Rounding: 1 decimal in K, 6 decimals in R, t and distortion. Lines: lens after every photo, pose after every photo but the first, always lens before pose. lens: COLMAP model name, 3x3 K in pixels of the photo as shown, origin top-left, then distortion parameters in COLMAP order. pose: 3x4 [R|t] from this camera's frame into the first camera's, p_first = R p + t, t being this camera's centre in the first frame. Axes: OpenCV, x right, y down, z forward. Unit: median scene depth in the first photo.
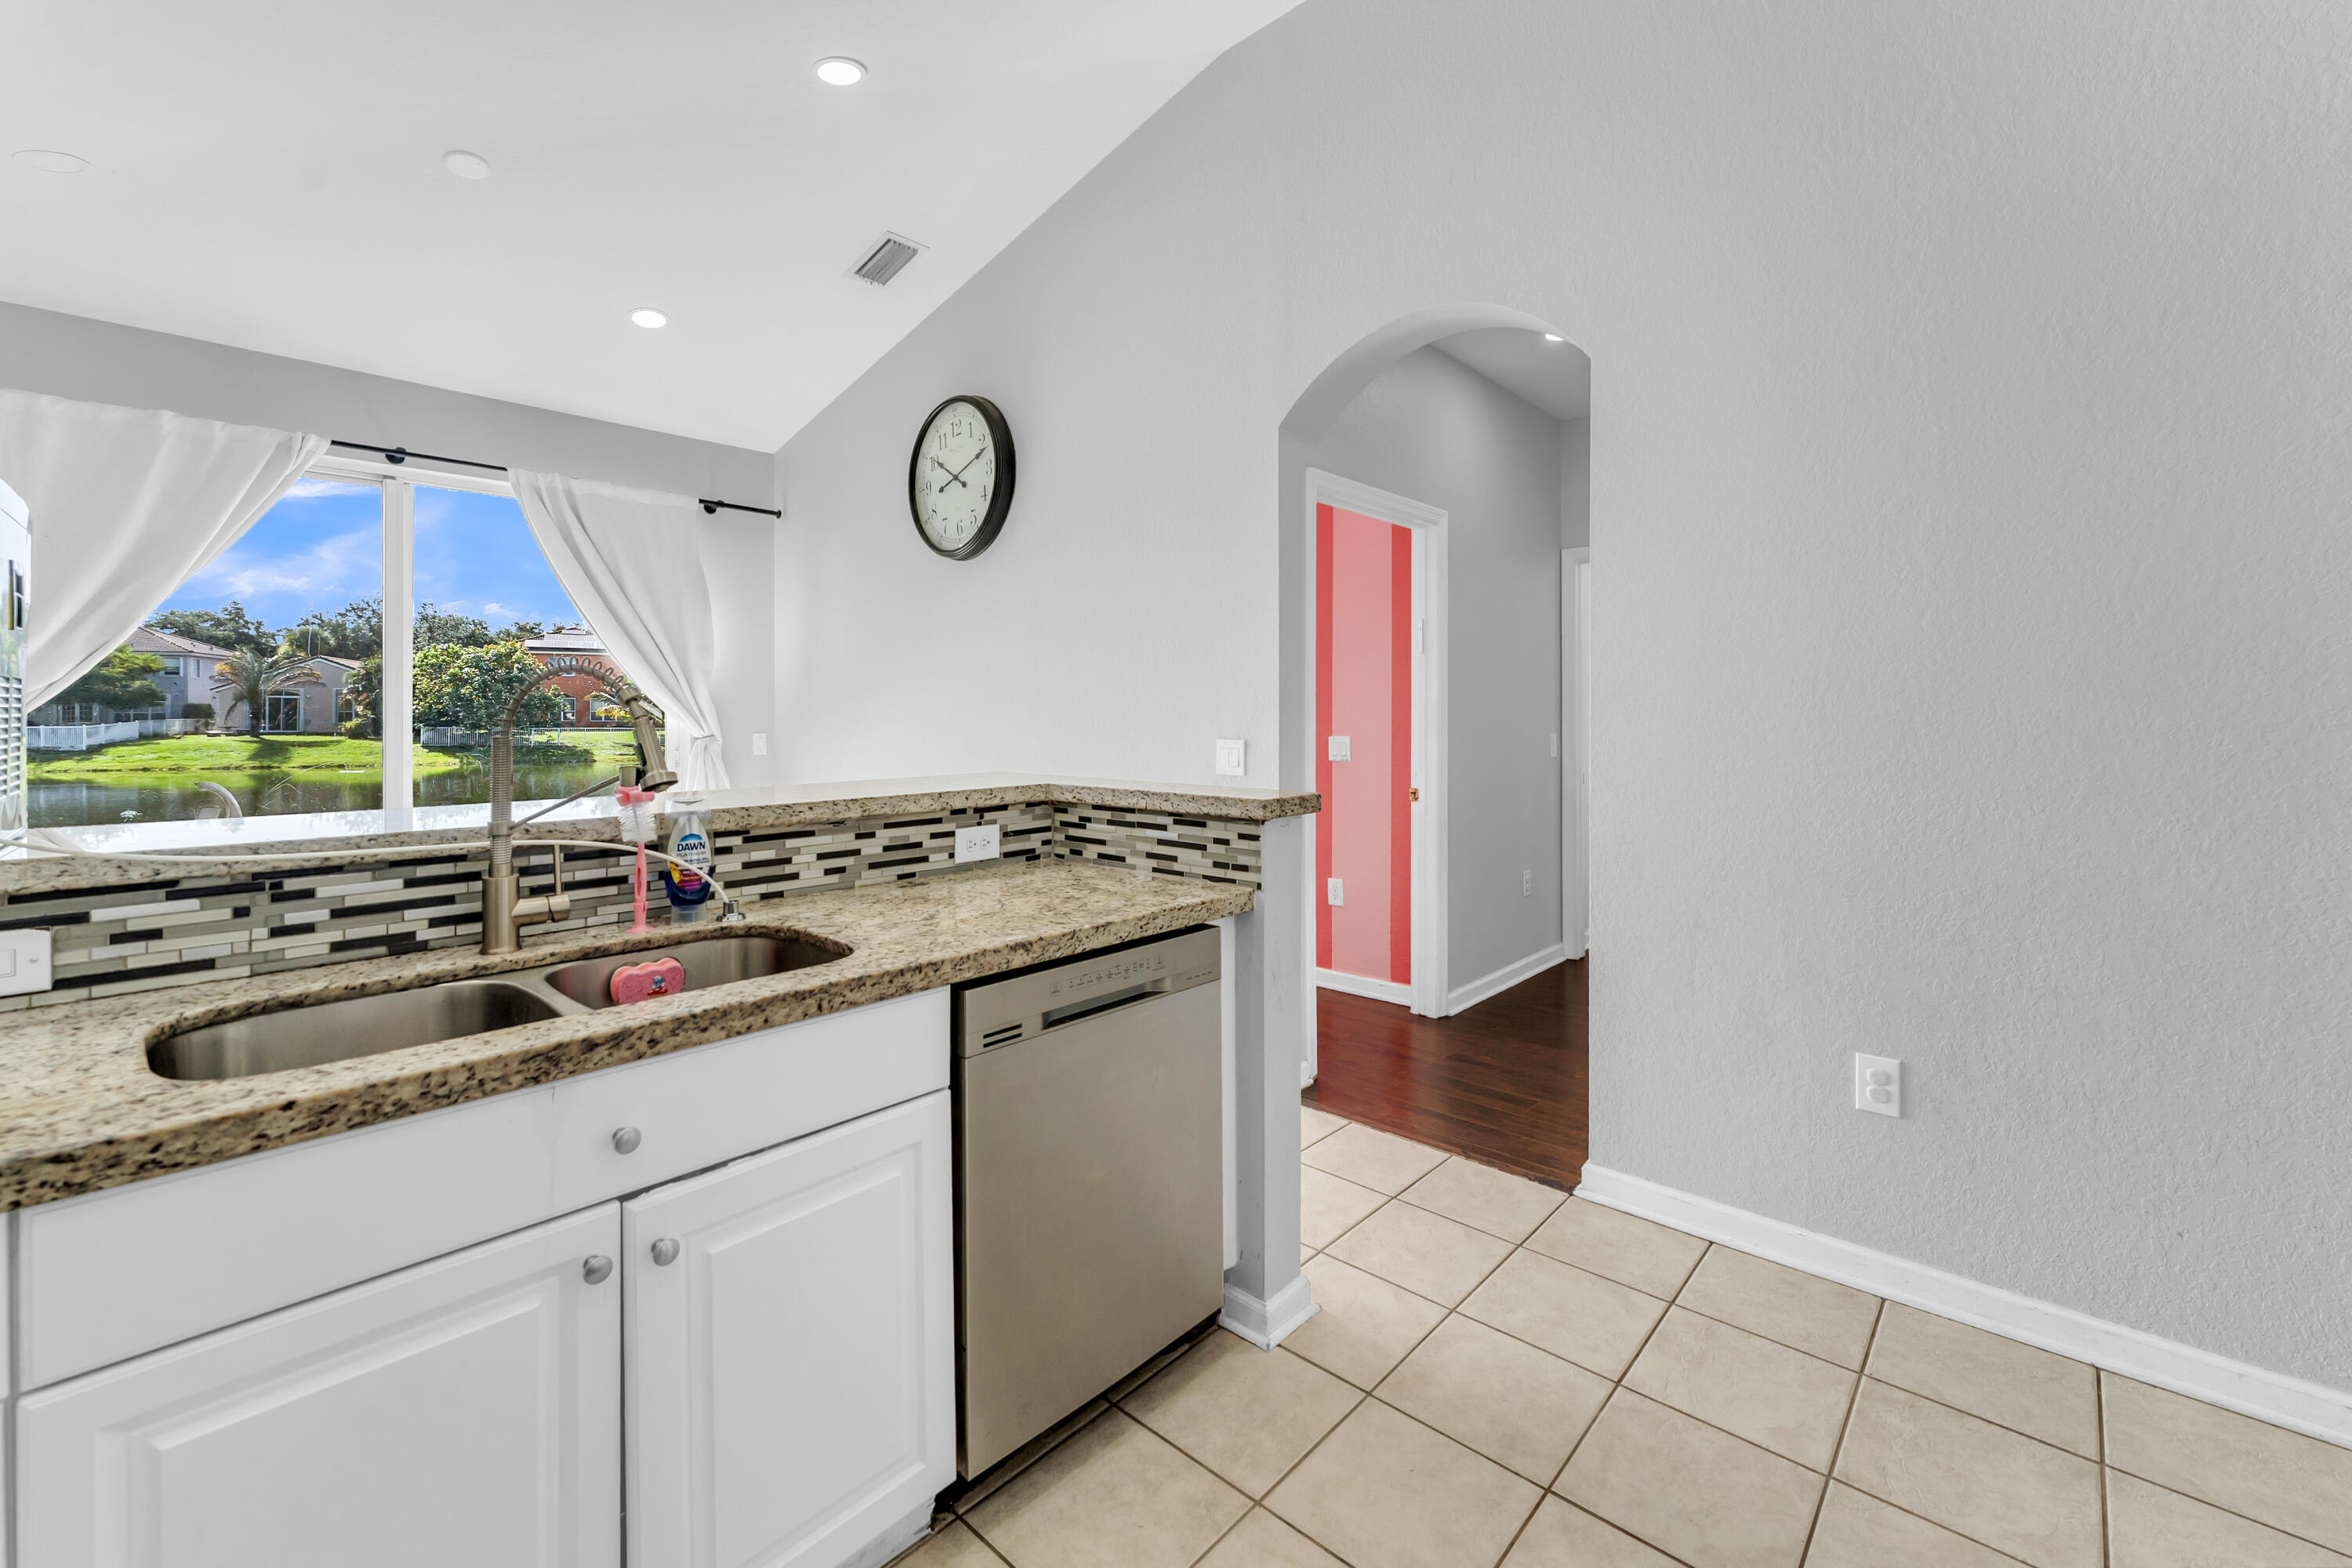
lens RADIAL K [[979.2, 0, 1184.8], [0, 979.2, 700.4], [0, 0, 1]] dist [-0.000678, -0.000352]
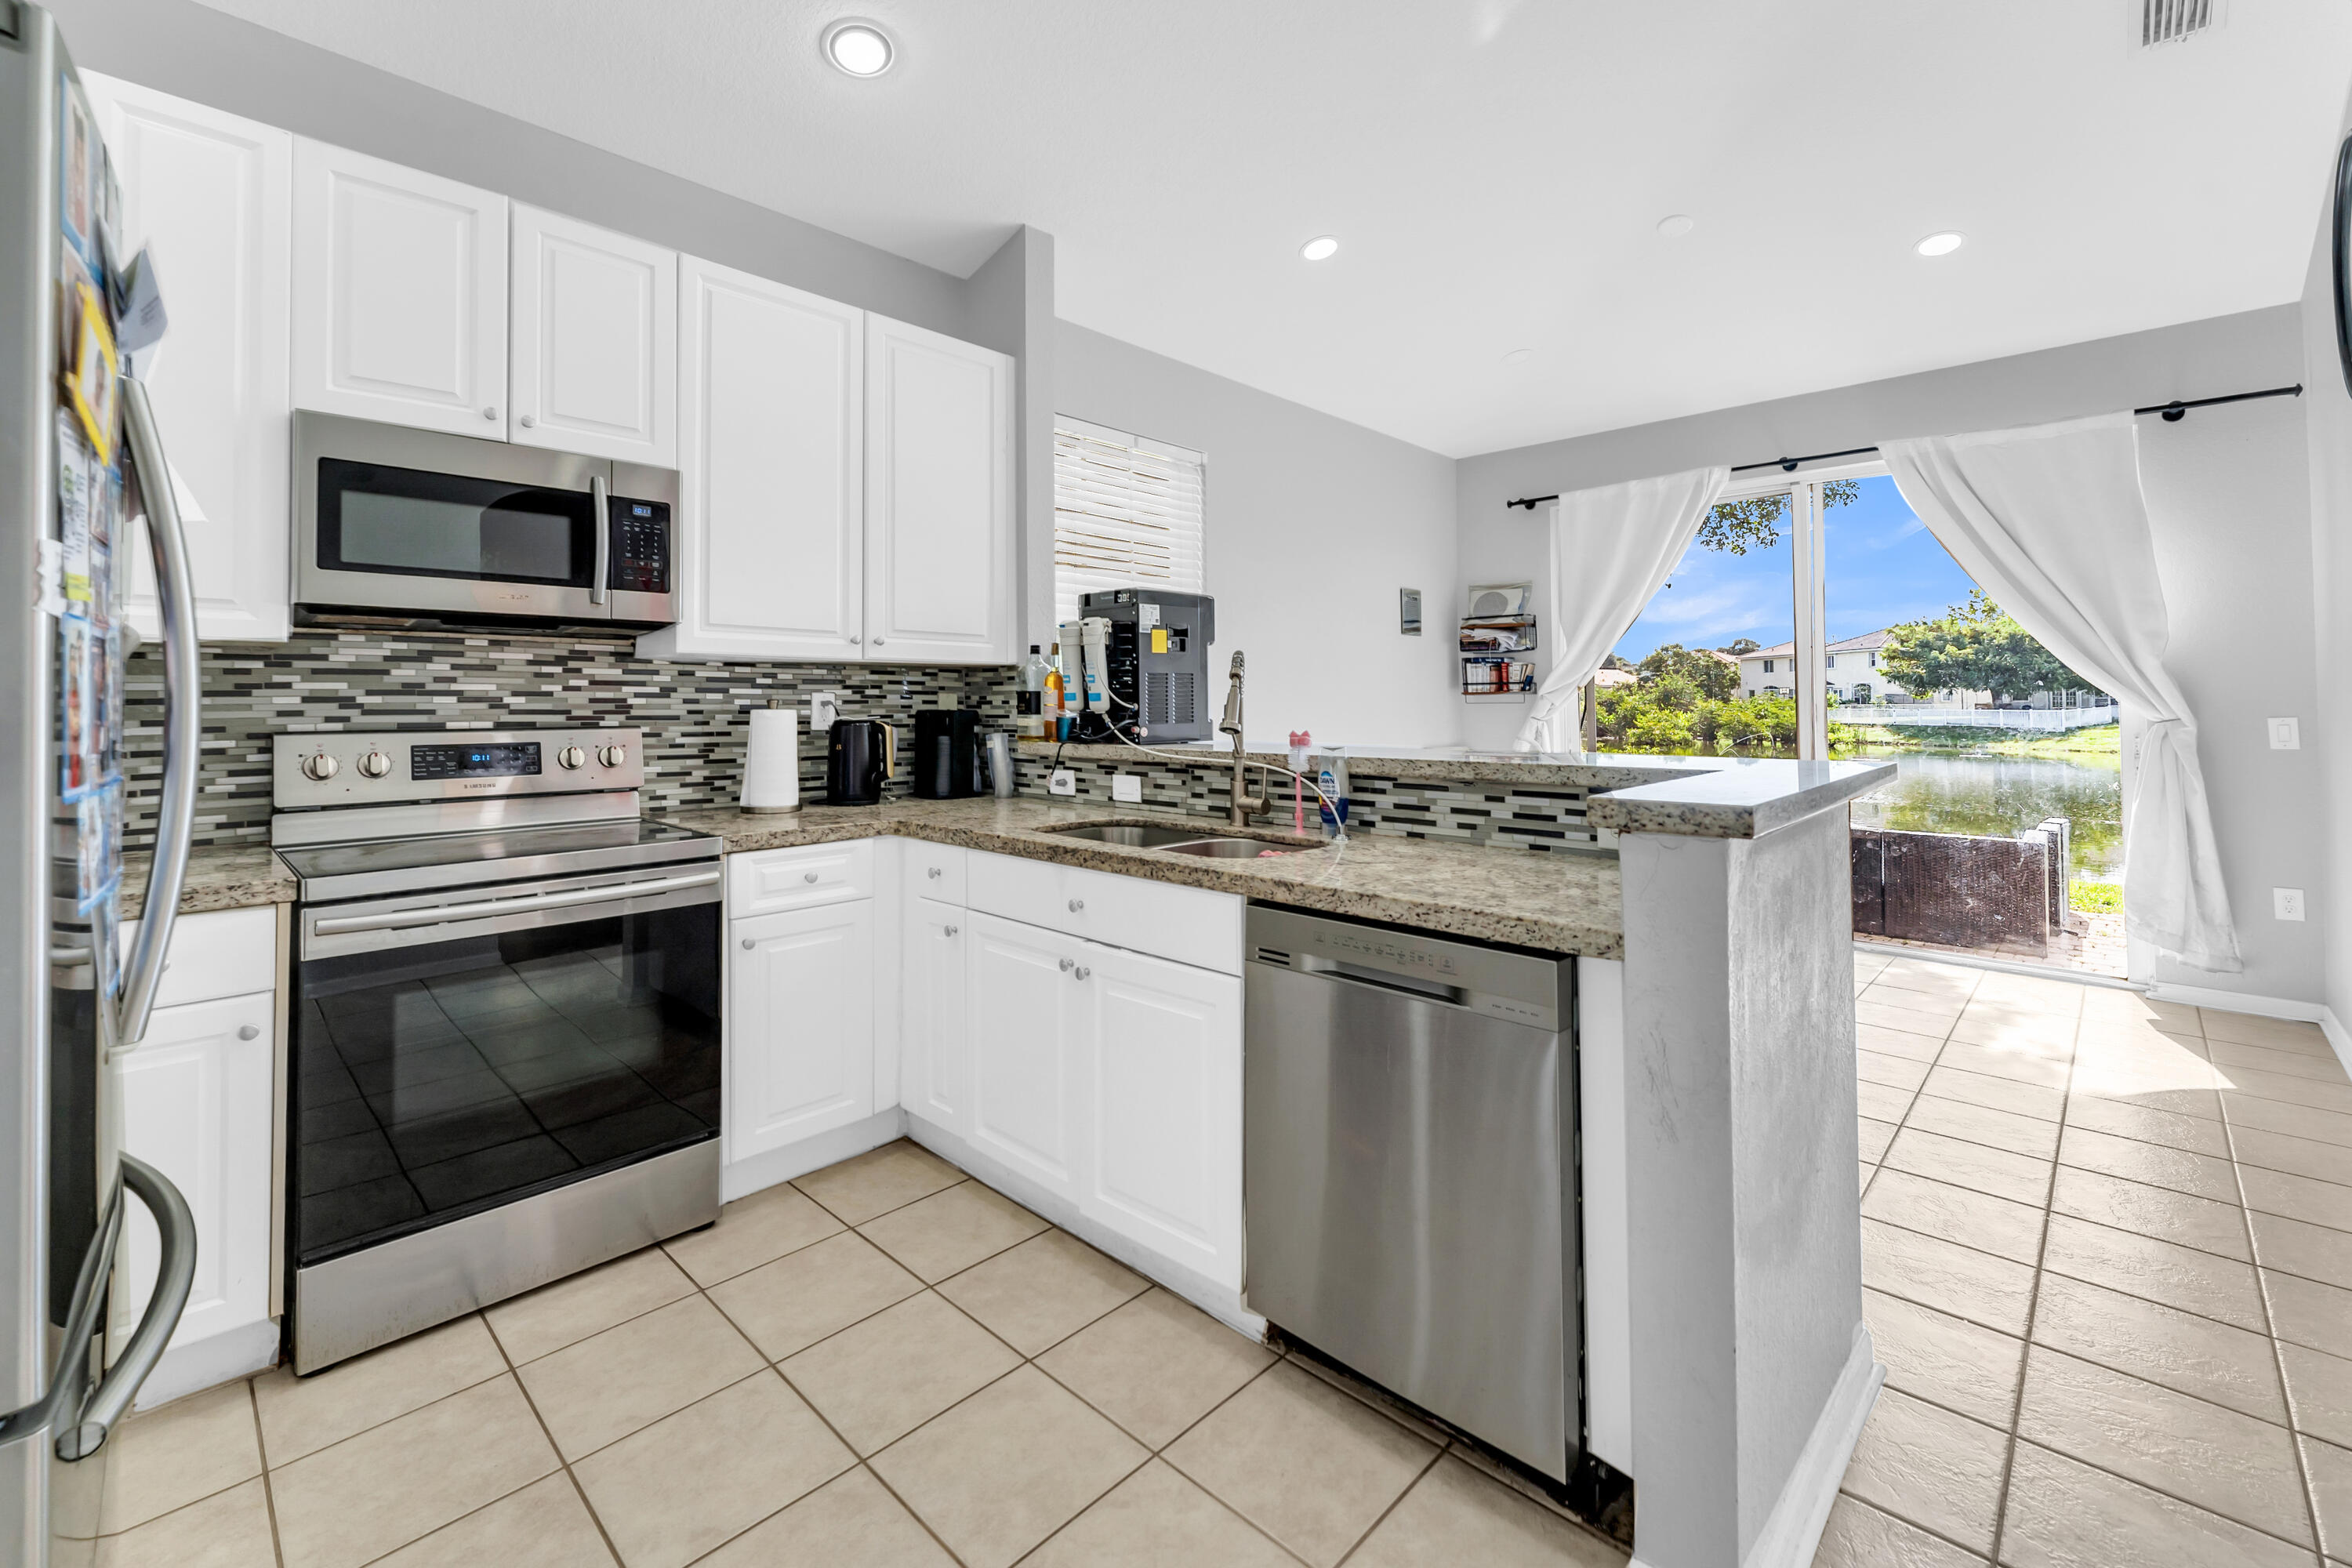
lens RADIAL K [[982.0, 0, 1176.3], [0, 982.0, 677.7], [0, 0, 1]] dist [0.000620, -0.000143]
pose [[-0.030925, -0.022968, -0.999258, 0.703316], [0.013823, 0.999631, -0.023405, 0.026451], [0.999426, -0.014537, -0.030596, 0.657427]]
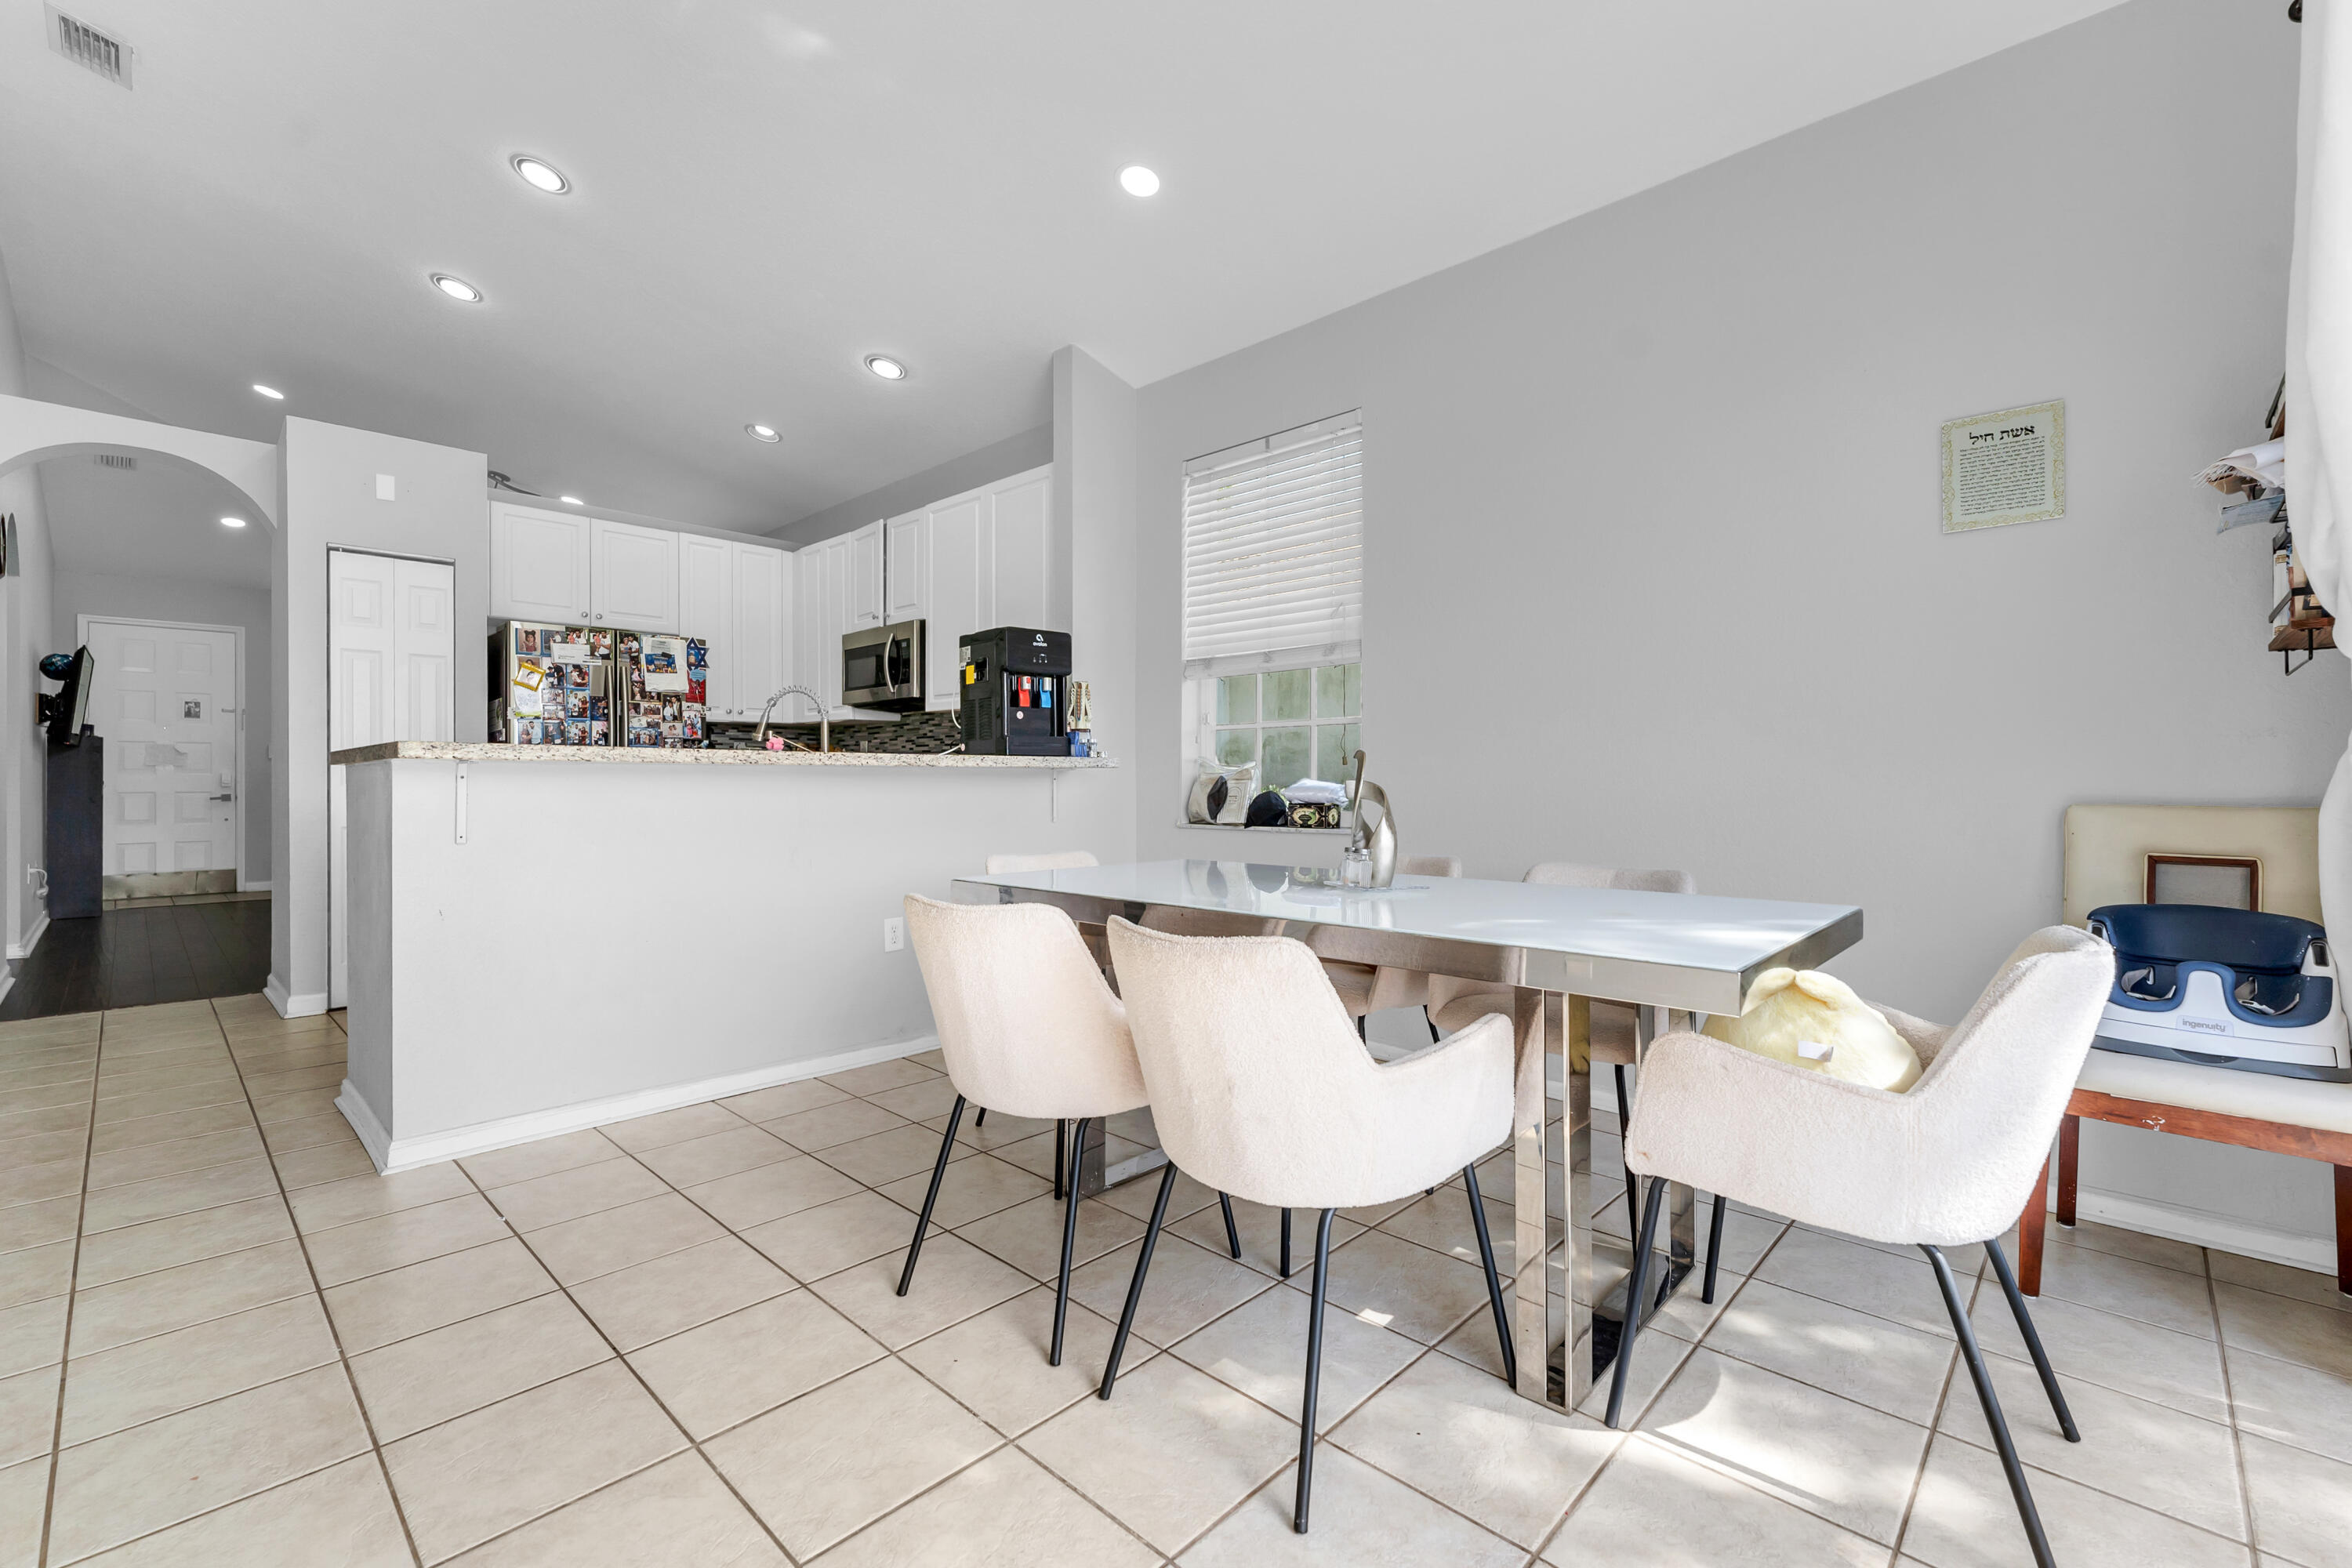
lens RADIAL K [[996.9, 0, 1172.6], [0, 996.9, 780.0], [0, 0, 1]] dist [-0.000459, 0.000083]
pose [[-0.999583, 0.003408, 0.028681, -1.139361], [0.003055, 0.999919, -0.012320, 0.154393], [-0.028721, -0.012227, -0.999513, 2.383469]]
